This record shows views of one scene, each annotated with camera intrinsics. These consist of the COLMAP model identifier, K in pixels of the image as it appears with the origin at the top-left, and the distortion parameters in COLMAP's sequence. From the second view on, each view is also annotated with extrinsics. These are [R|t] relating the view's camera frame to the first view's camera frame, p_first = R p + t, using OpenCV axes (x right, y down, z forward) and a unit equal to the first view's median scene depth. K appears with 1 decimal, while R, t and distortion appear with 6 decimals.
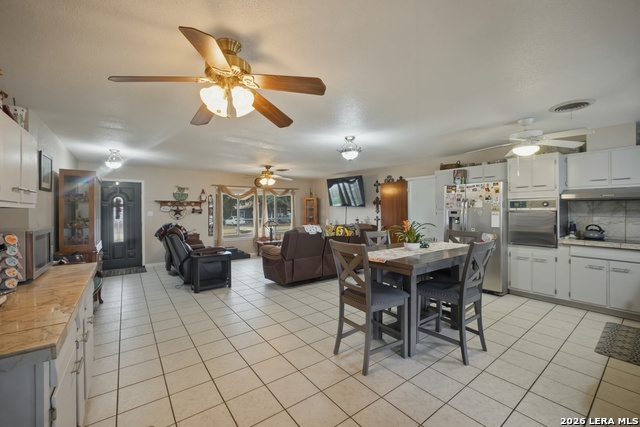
lens RADIAL K [[263.1, 0, 320.6], [0, 263.1, 209.9], [0, 0, 1]] dist [-0.012361, 0.000442]
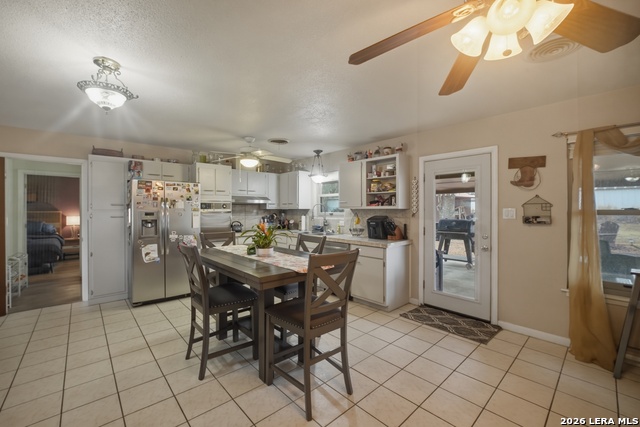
lens RADIAL K [[263.1, 0, 319.9], [0, 263.1, 213.0], [0, 0, 1]] dist [-0.012361, 0.000442]
pose [[-0.095169, -0.006081, 0.995443, -0.456166], [0.002482, 0.999977, 0.006346, 0.002883], [-0.995458, 0.003075, -0.095152, 0.745171]]
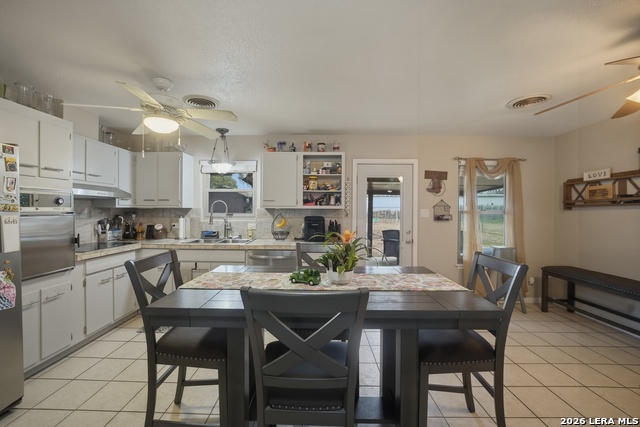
lens RADIAL K [[263.1, 0, 315.6], [0, 263.1, 213.4], [0, 0, 1]] dist [-0.012361, 0.000442]
pose [[-0.785002, -0.006250, 0.619462, 0.026256], [0.001190, 0.999932, 0.011597, -0.000855], [-0.619492, 0.009840, -0.784941, 1.226384]]
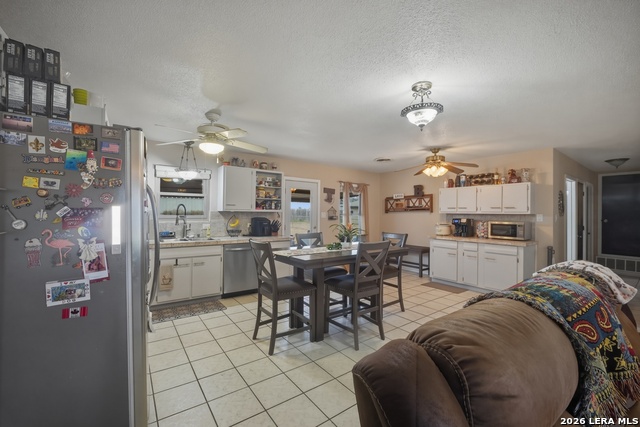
lens RADIAL K [[263.1, 0, 317.4], [0, 263.1, 212.1], [0, 0, 1]] dist [-0.012361, 0.000442]
pose [[-0.999739, -0.003915, 0.022525, 0.365723], [-0.003948, 0.999991, -0.001402, -0.004446], [-0.022519, -0.001491, -0.999745, 1.818050]]
